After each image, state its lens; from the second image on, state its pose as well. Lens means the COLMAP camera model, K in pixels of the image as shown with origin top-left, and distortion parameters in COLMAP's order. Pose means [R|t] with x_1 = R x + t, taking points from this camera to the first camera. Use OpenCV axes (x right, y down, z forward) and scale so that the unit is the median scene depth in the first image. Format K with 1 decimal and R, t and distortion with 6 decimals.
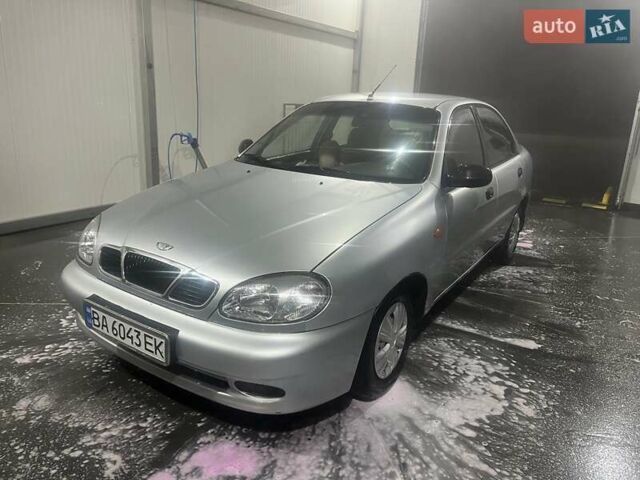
lens RADIAL K [[473.2, 0, 319.1], [0, 473.2, 236.5], [0, 0, 1]] dist [0.005922, -0.016042]
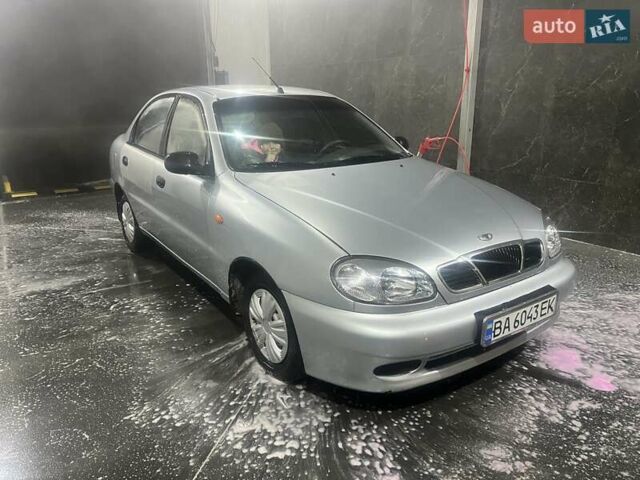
lens RADIAL K [[473.2, 0, 319.7], [0, 473.2, 243.8], [0, 0, 1]] dist [0.005922, -0.016042]
pose [[0.376197, -0.311699, 0.872536, -1.444393], [0.285816, 0.934829, 0.210721, -0.302592], [-0.881354, 0.170113, 0.440769, 0.900219]]
